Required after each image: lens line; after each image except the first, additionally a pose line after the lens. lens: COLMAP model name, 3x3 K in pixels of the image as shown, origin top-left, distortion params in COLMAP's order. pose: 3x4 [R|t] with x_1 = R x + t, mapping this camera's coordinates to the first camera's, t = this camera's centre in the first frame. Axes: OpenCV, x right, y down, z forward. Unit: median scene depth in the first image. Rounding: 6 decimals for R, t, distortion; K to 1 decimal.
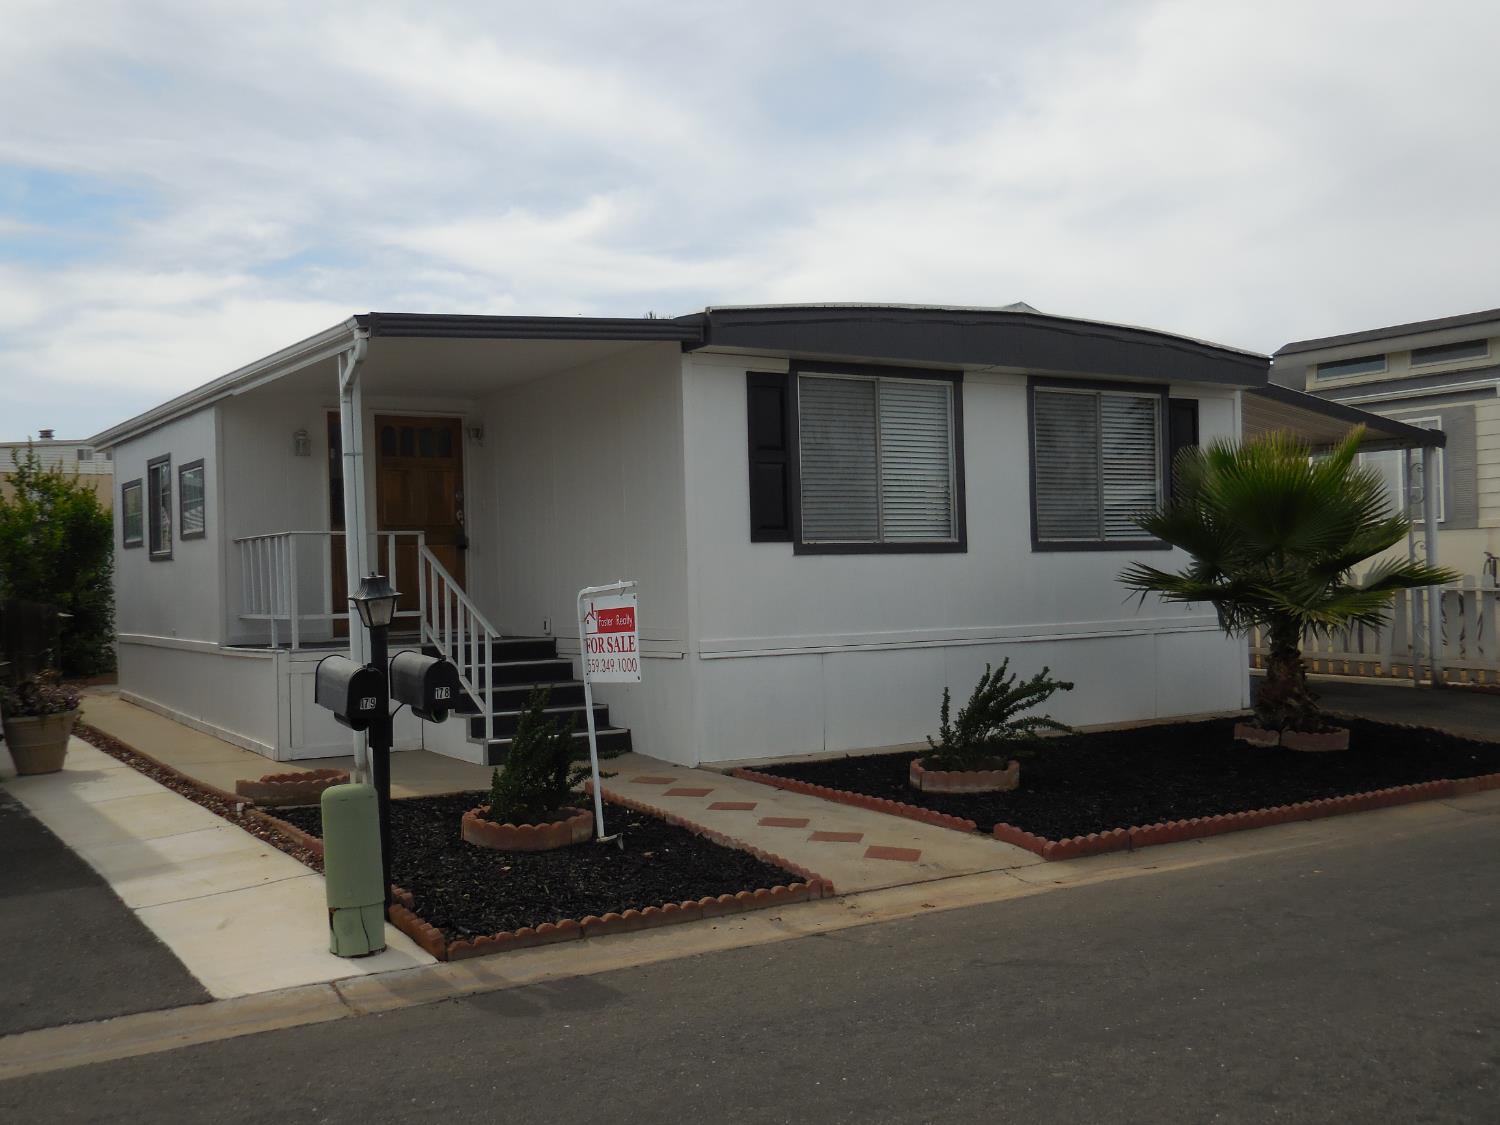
lens RADIAL K [[1519.7, 0, 750.0], [0, 1519.7, 562.5], [0, 0, 1]] dist [-0.007024, 0.001969]
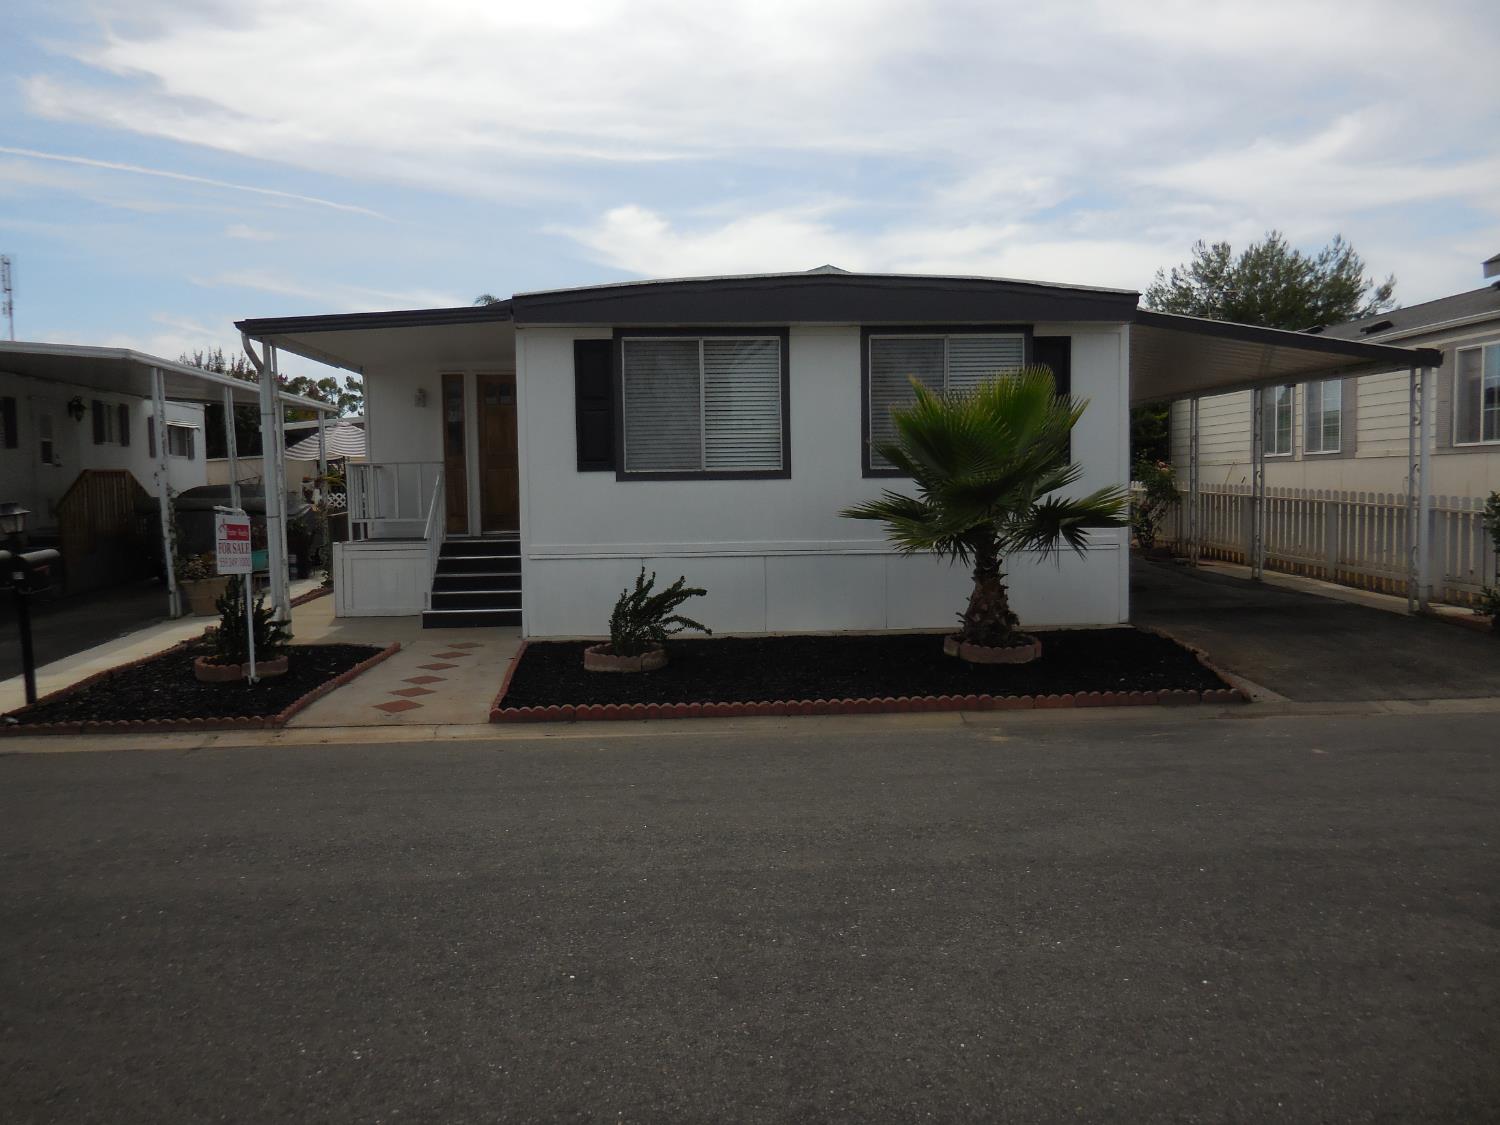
lens RADIAL K [[1256.1, 0, 750.0], [0, 1256.1, 562.5], [0, 0, 1]] dist [0.036681, -0.001240]
pose [[0.869407, 0.043189, -0.492206, 0.651348], [-0.003166, 0.996639, 0.081858, -0.023566], [0.494087, -0.069610, 0.866621, 0.121611]]
